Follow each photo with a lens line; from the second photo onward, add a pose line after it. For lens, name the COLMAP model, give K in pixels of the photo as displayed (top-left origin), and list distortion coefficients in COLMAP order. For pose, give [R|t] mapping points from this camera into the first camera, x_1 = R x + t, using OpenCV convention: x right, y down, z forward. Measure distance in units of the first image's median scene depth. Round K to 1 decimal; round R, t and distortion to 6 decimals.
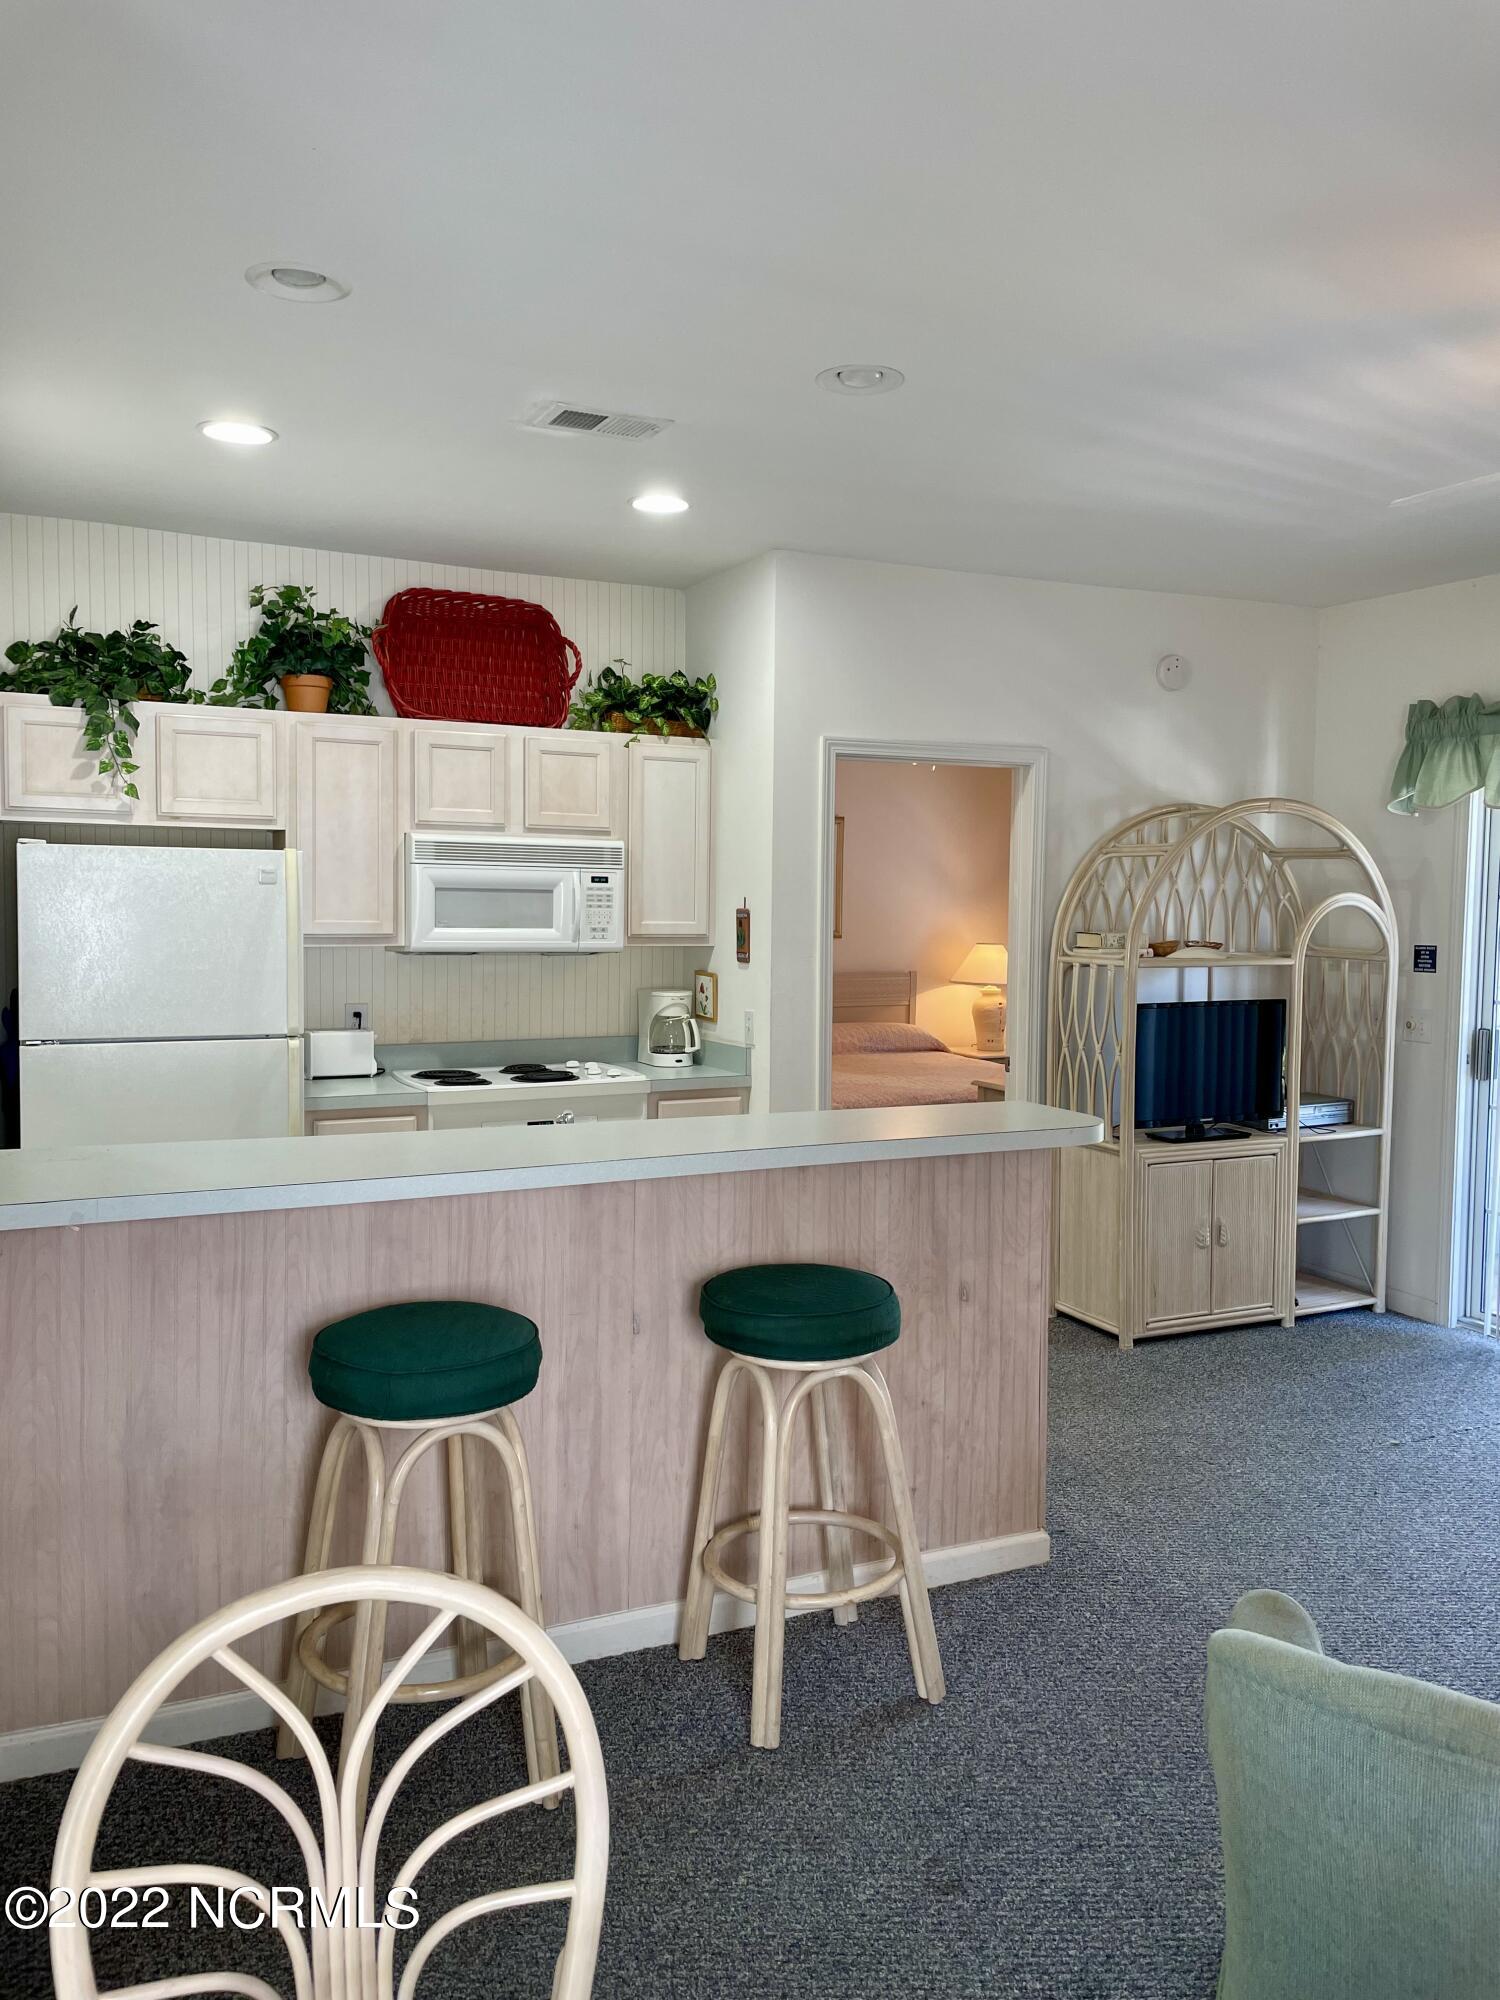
lens RADIAL K [[1550.8, 0, 750.0], [0, 1550.8, 1000.0], [0, 0, 1]] dist [0.024928, -0.003663]
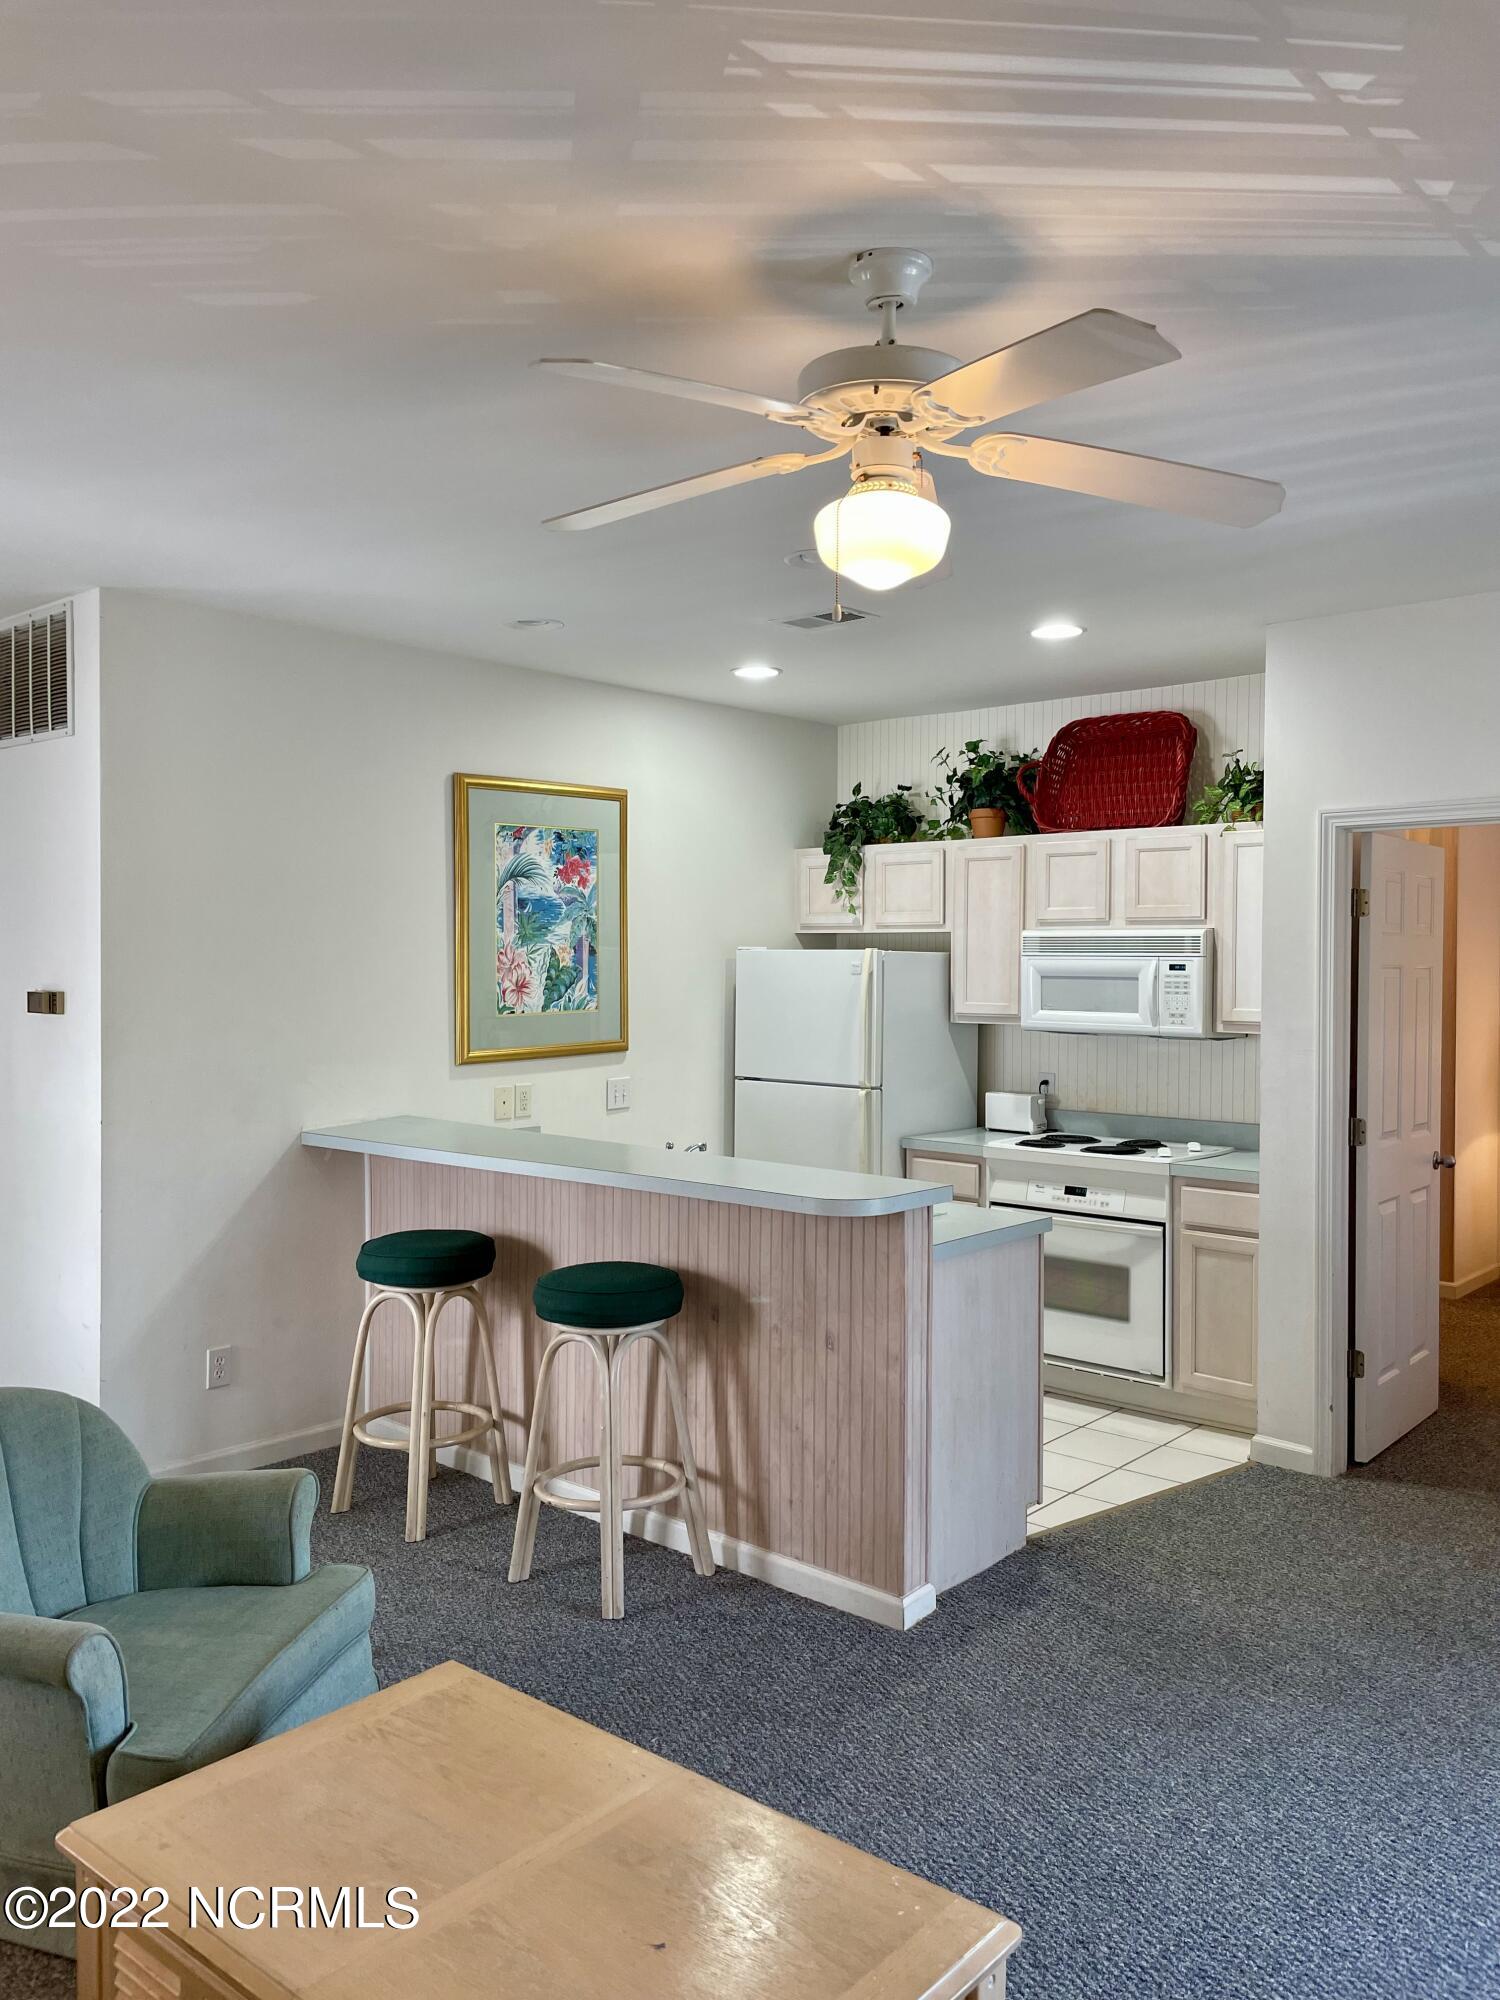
lens RADIAL K [[1550.8, 0, 750.0], [0, 1550.8, 1000.0], [0, 0, 1]] dist [0.024928, -0.003663]
pose [[0.365904, 0.011197, -0.930585, 0.830148], [-0.058455, 0.998230, -0.010973, -0.029286], [0.928815, 0.058413, 0.365910, 0.378066]]
